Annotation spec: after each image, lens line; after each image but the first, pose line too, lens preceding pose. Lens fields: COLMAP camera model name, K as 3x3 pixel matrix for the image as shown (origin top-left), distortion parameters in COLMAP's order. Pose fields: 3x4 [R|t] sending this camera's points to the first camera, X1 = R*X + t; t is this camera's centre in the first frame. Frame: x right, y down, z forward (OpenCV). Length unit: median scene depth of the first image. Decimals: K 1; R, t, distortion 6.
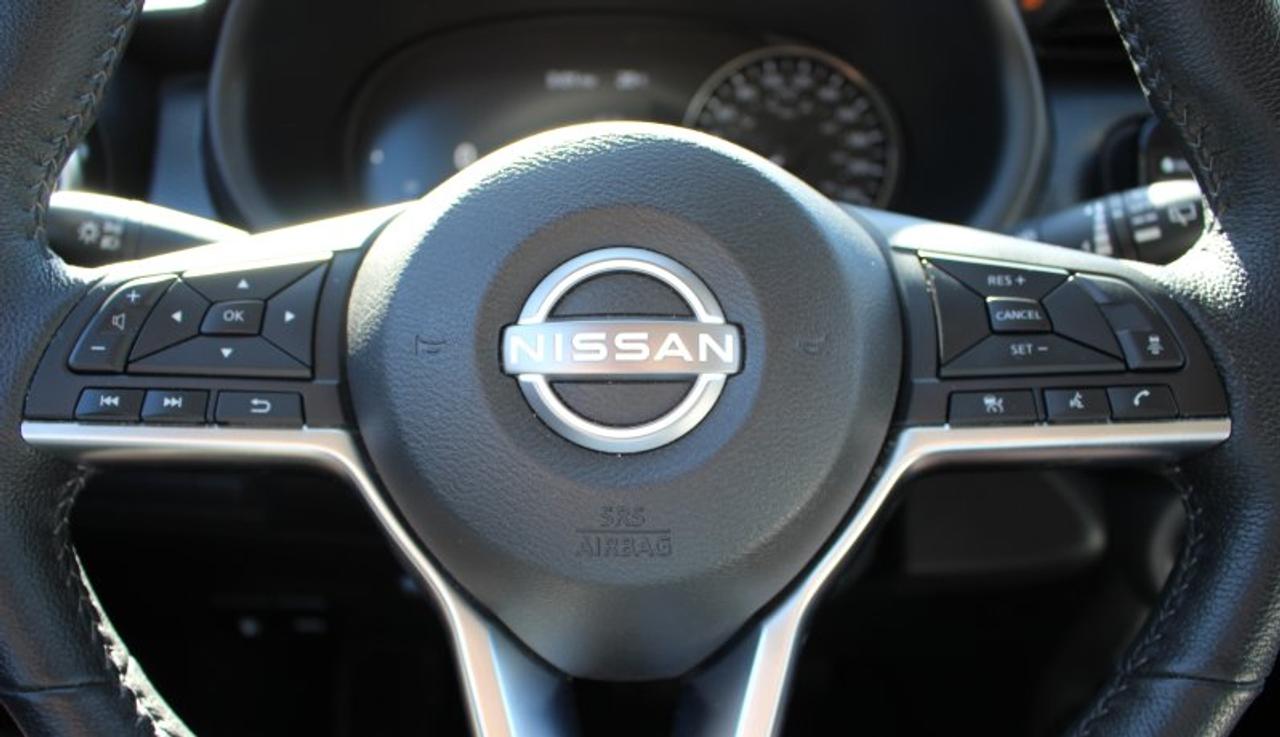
lens RADIAL K [[1048.7, 0, 634.4], [0, 1048.7, 429.7], [0, 0, 1]] dist [-0.112456, 0.012437]
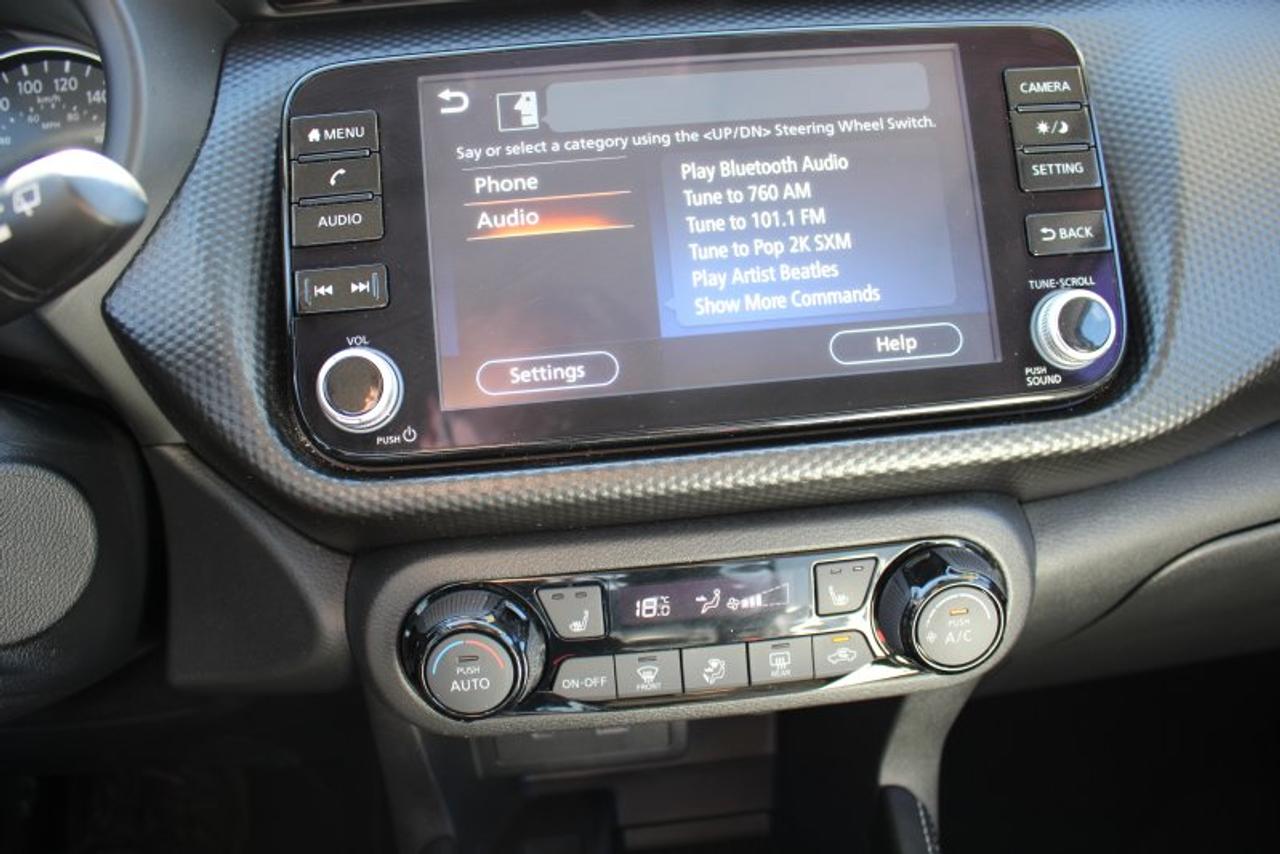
lens RADIAL K [[1052.9, 0, 639.6], [0, 1052.9, 418.8], [0, 0, 1]] dist [-0.154644, 0.112649]
pose [[0.996837, -0.064964, 0.045775, 1.170053], [0.066633, 0.997130, -0.035929, -0.029043], [-0.043310, 0.038865, 0.998305, 0.401444]]
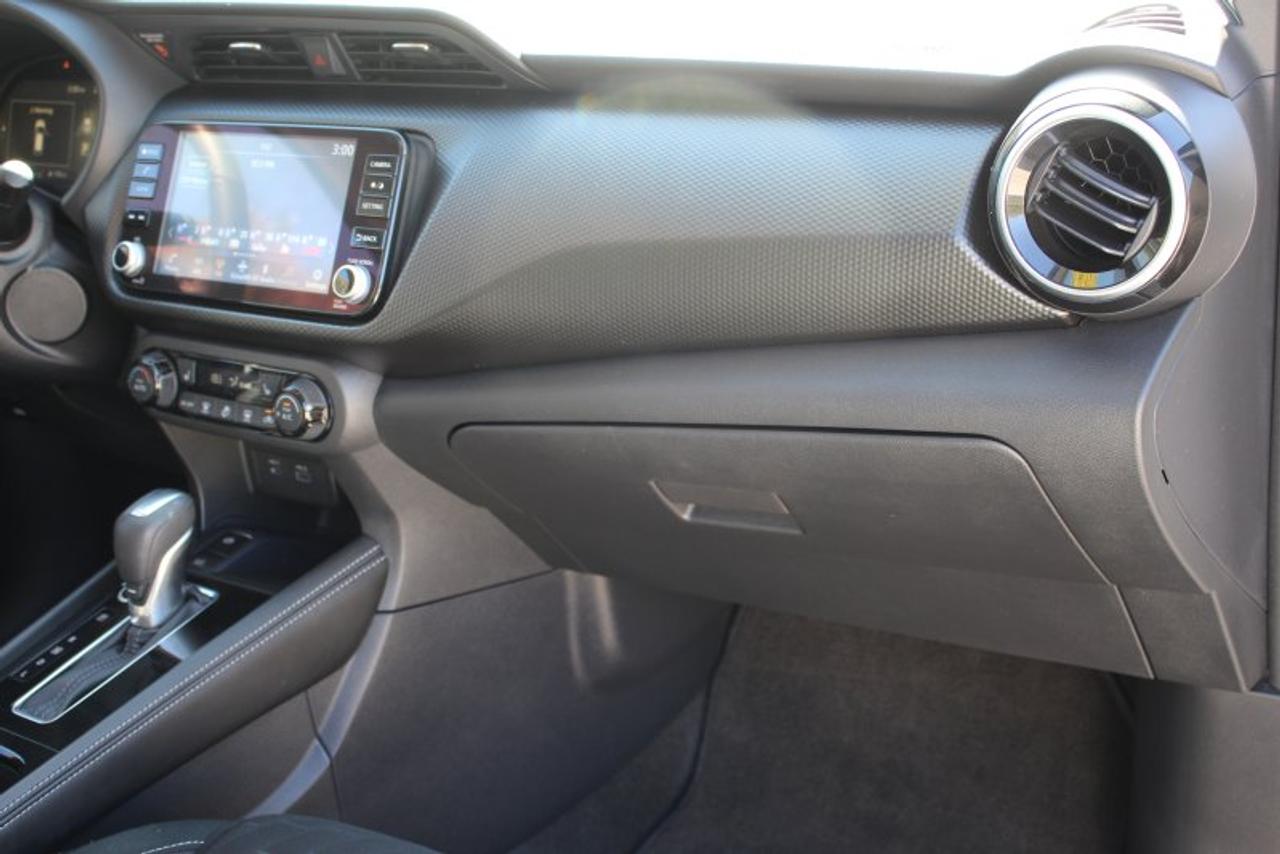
lens RADIAL K [[1602.2, 0, 642.9], [0, 1602.2, 426.6], [0, 0, 1]] dist [-0.086836, 0.000000]
pose [[0.822010, 0.156770, -0.547470, 4.617035], [-0.176578, 0.984145, 0.016687, 0.008750], [0.541406, 0.082954, 0.836659, -1.309150]]
